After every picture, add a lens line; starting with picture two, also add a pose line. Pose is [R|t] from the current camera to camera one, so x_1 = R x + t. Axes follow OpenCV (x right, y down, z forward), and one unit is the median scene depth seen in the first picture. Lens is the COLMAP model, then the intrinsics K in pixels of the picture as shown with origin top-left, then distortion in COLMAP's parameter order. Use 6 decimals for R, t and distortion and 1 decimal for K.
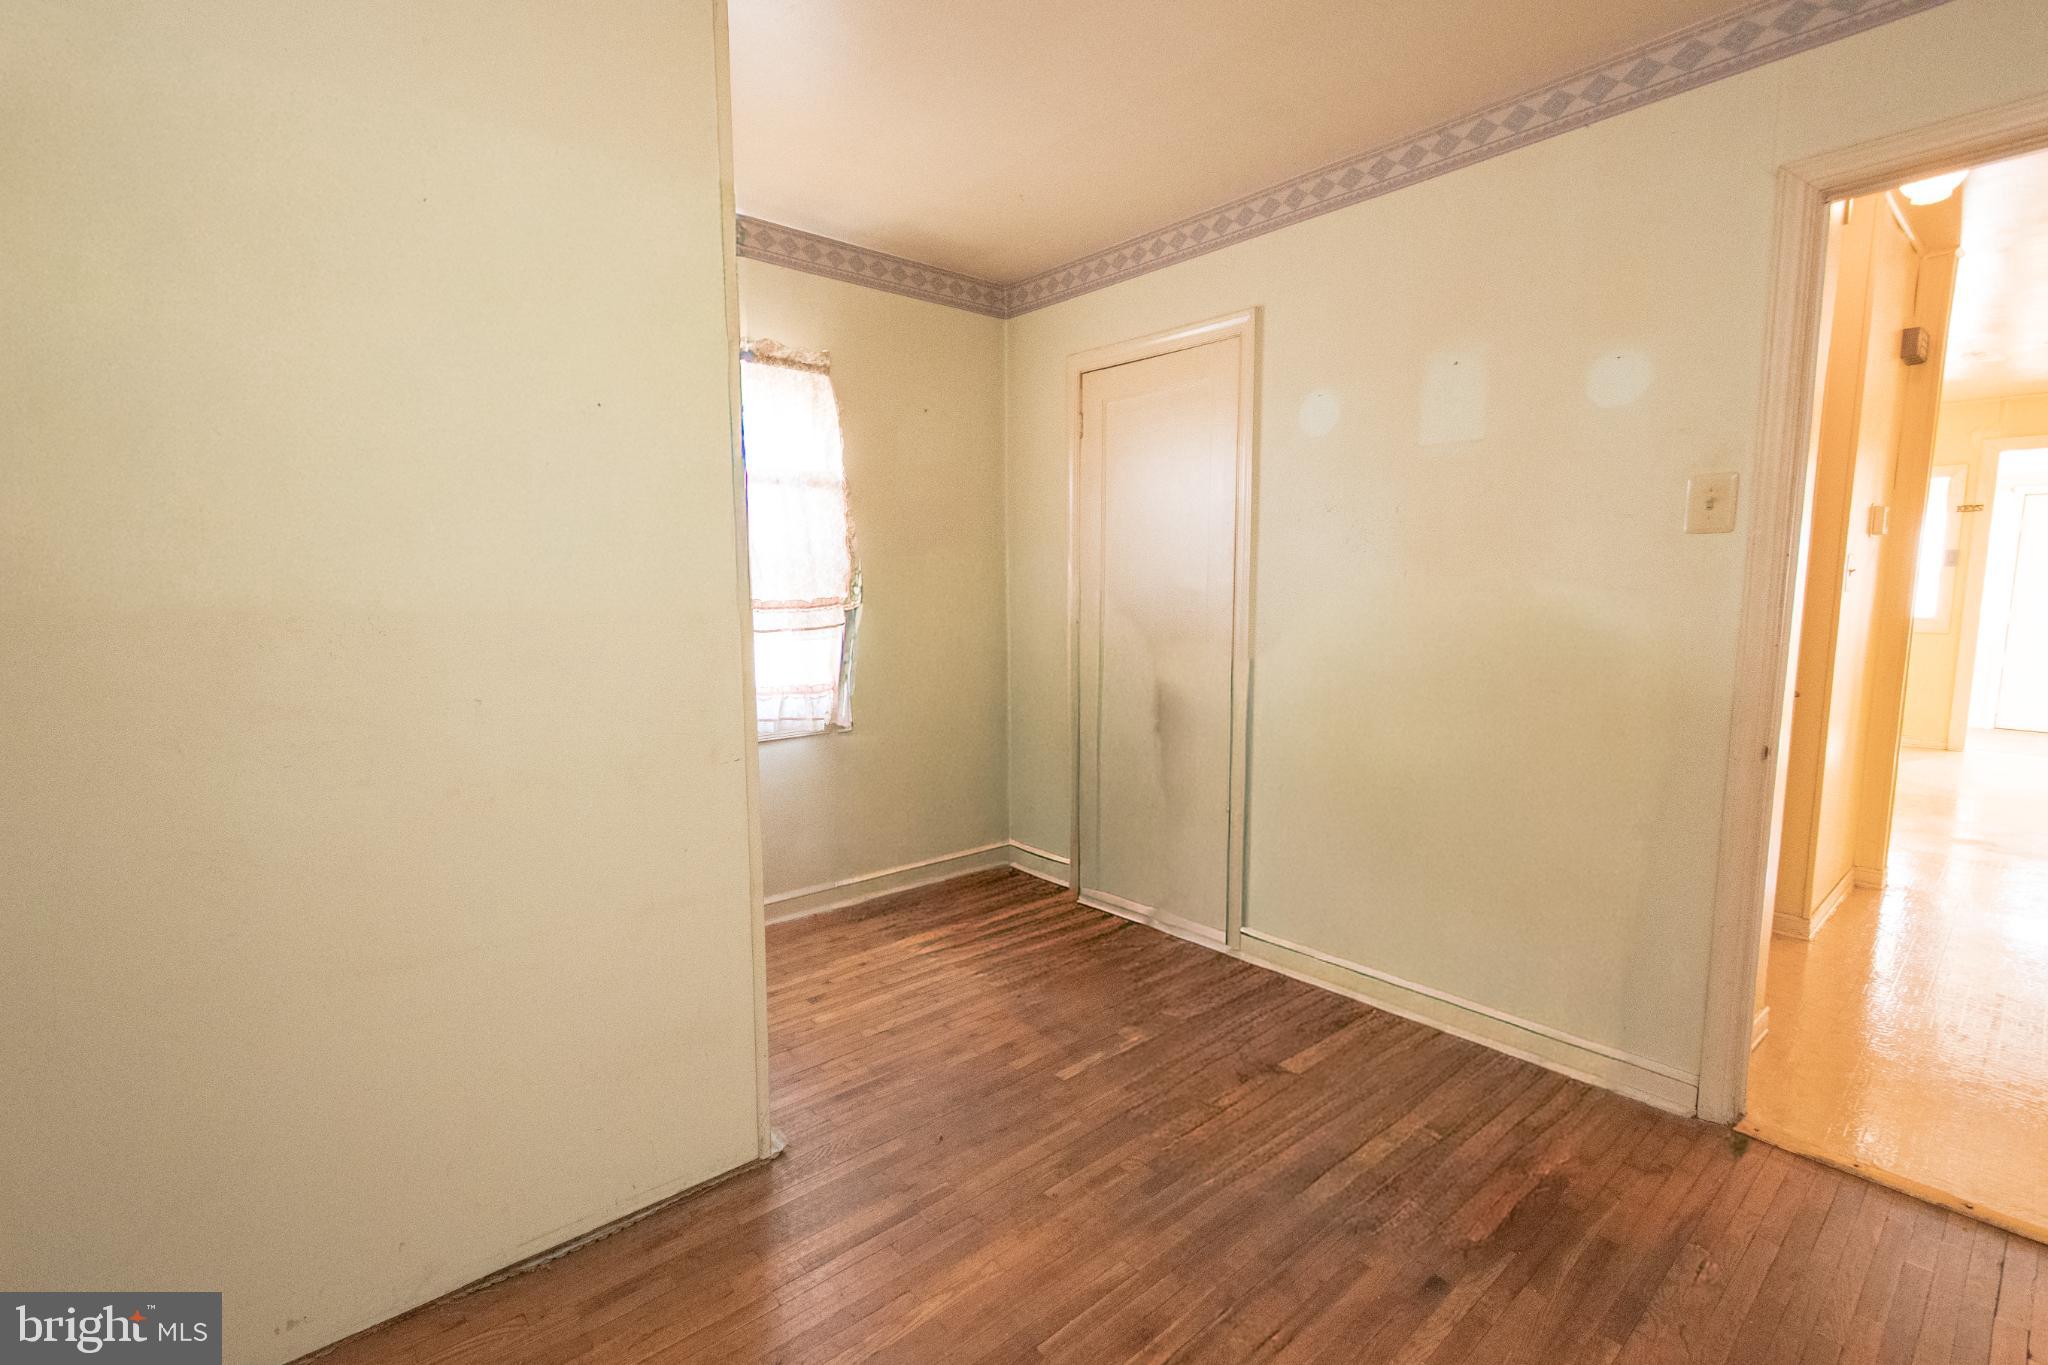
lens RADIAL K [[897.0, 0, 1016.3], [0, 897.0, 690.6], [0, 0, 1]] dist [0.018709, -0.007584]
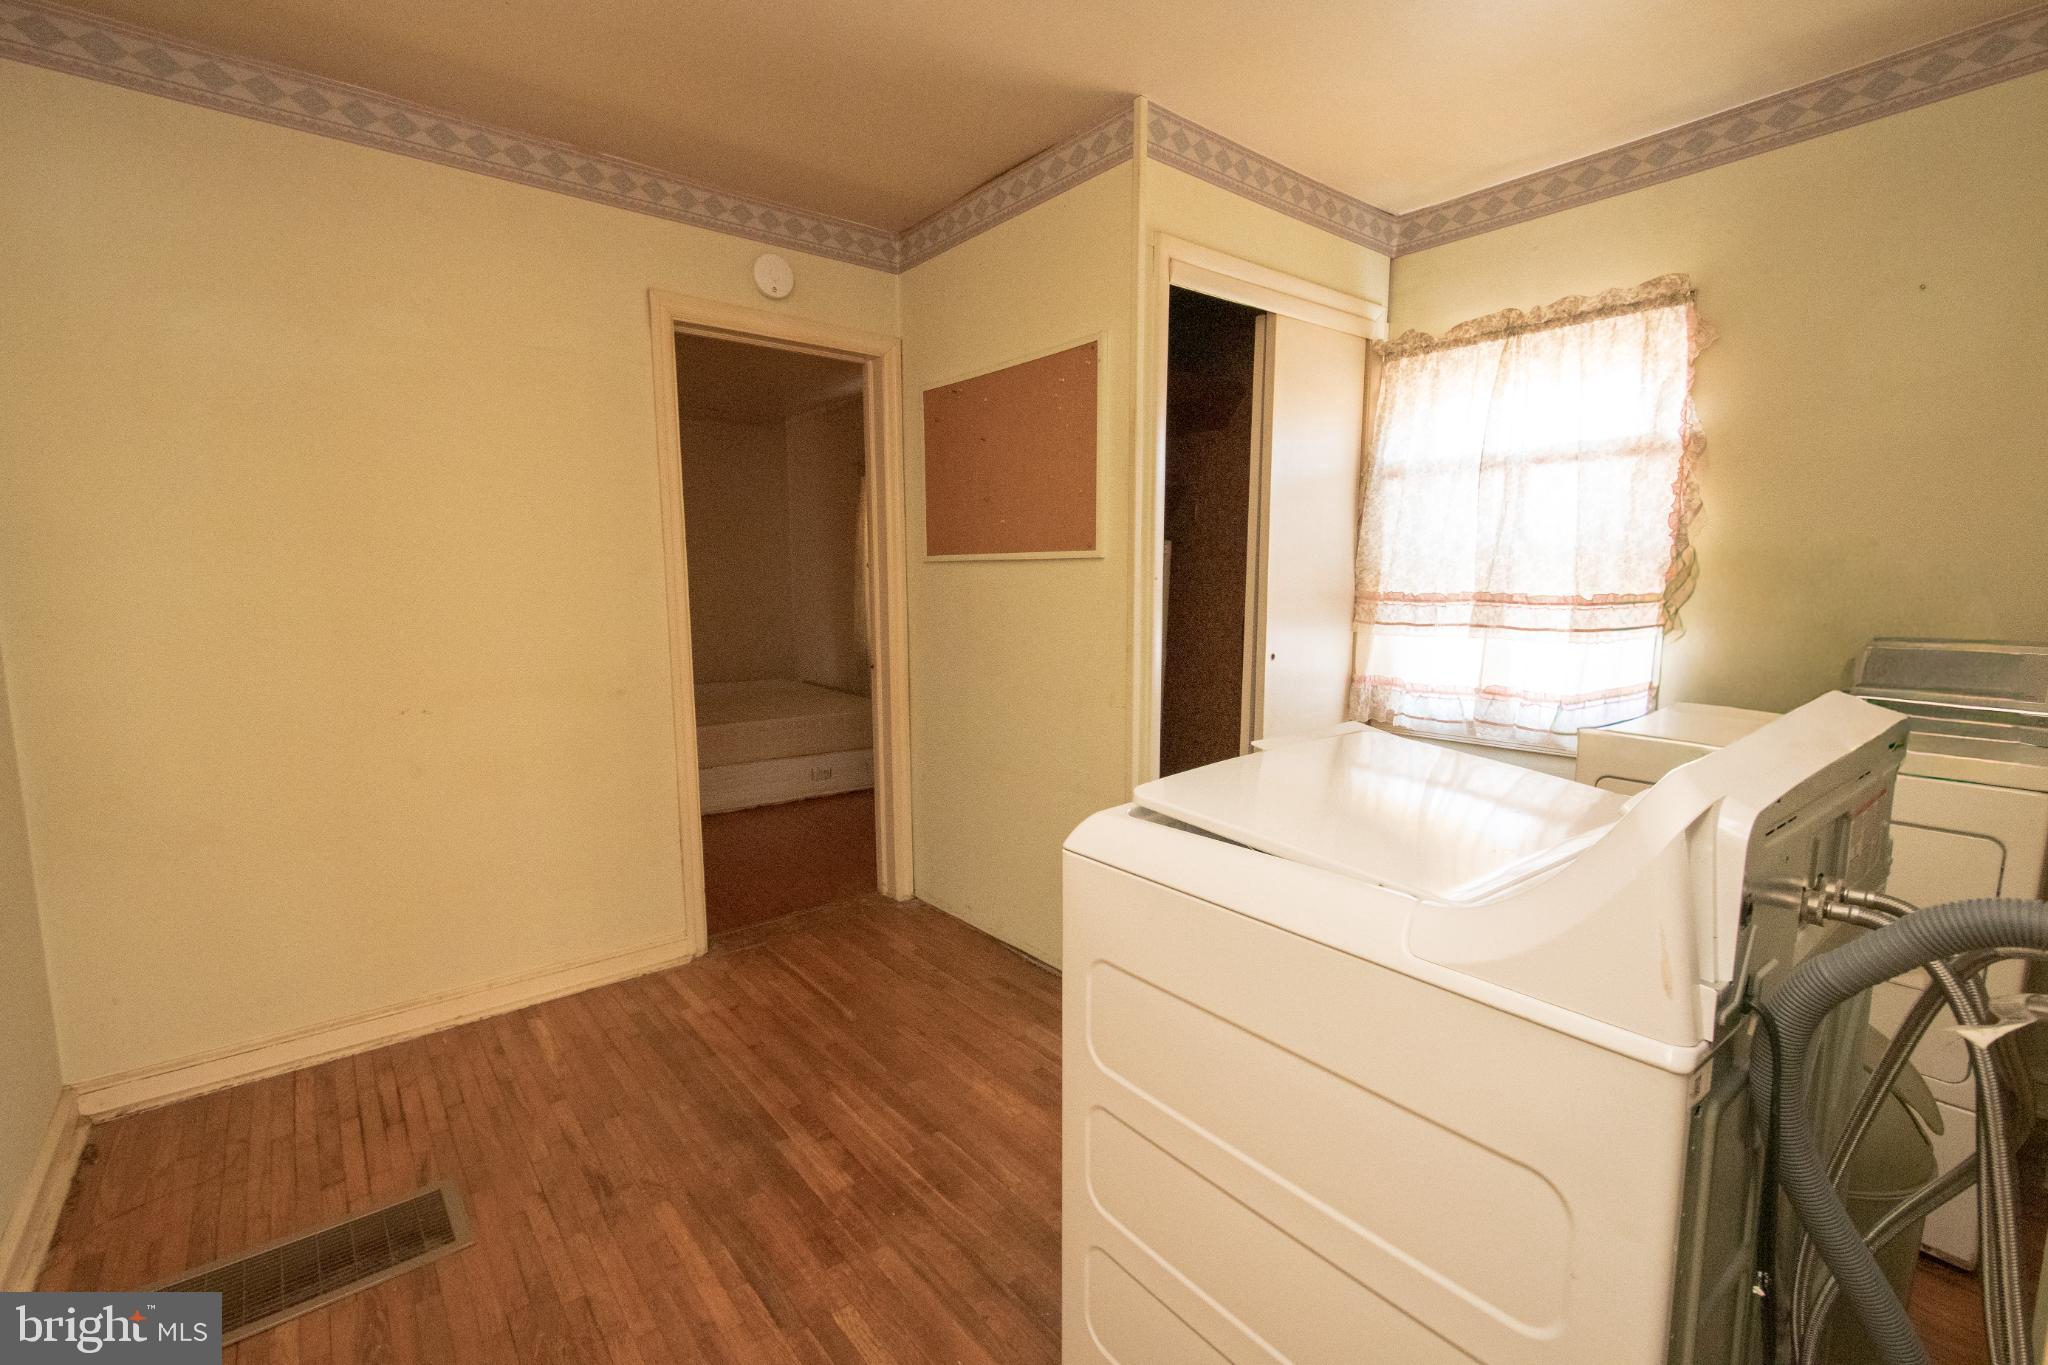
lens RADIAL K [[897.0, 0, 1016.3], [0, 897.0, 690.6], [0, 0, 1]] dist [0.018709, -0.007584]
pose [[-0.028847, 0.127582, -0.991408, 0.644625], [-0.123916, 0.983714, 0.130197, -0.061868], [0.991873, 0.126607, -0.012568, 0.523355]]
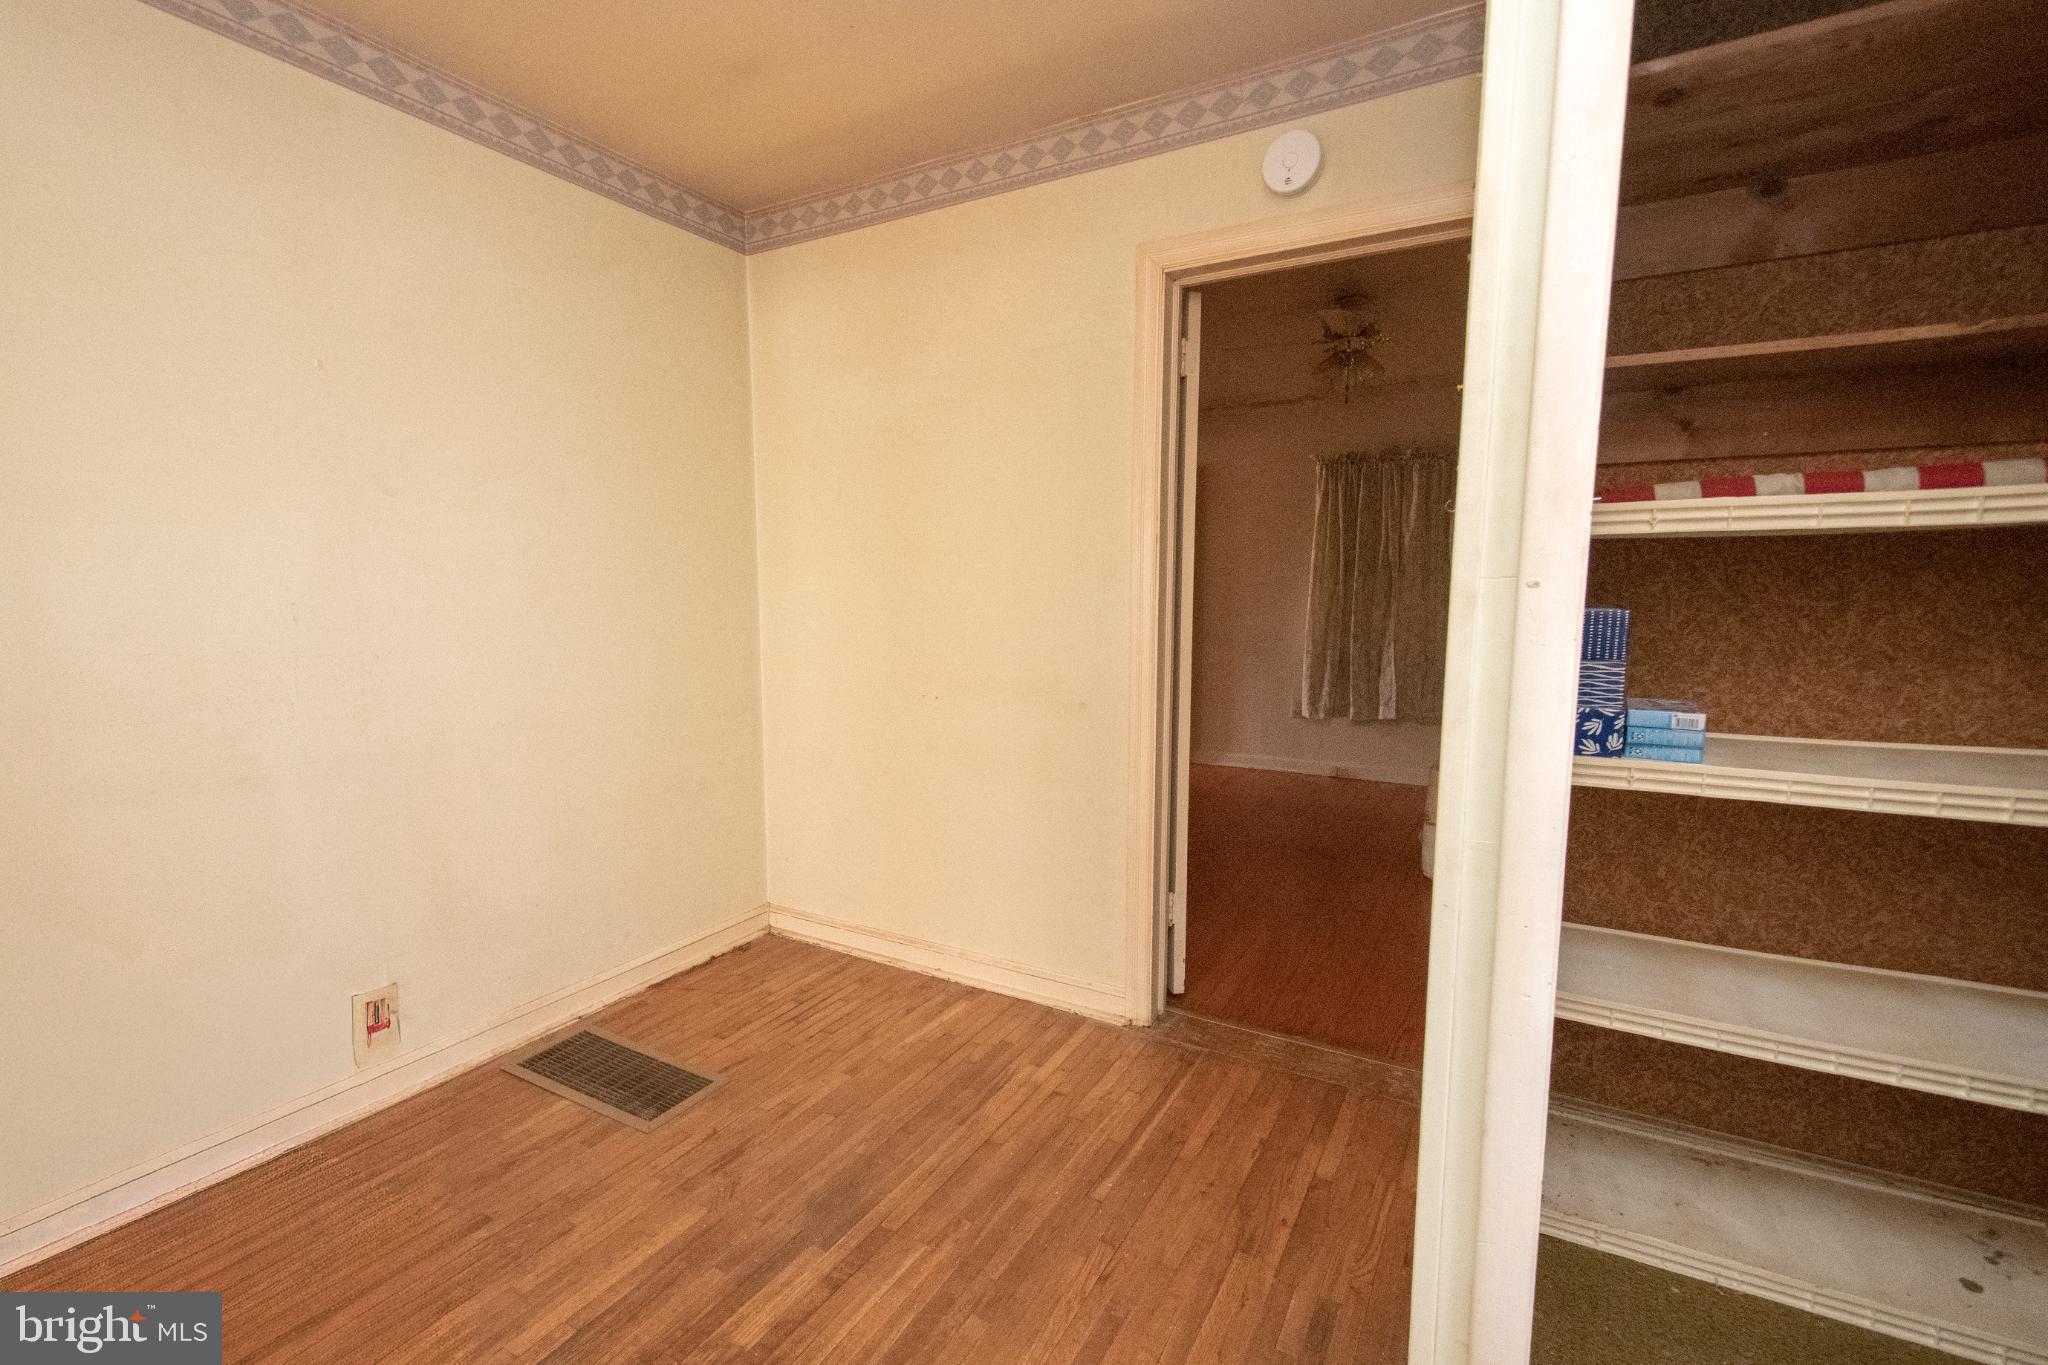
lens RADIAL K [[897.0, 0, 1016.3], [0, 897.0, 690.6], [0, 0, 1]] dist [0.018709, -0.007584]
pose [[-0.941789, 0.040008, -0.333817, 0.082967], [-0.042901, 0.970477, 0.237348, -0.101894], [0.333457, 0.237853, -0.912268, 0.860106]]
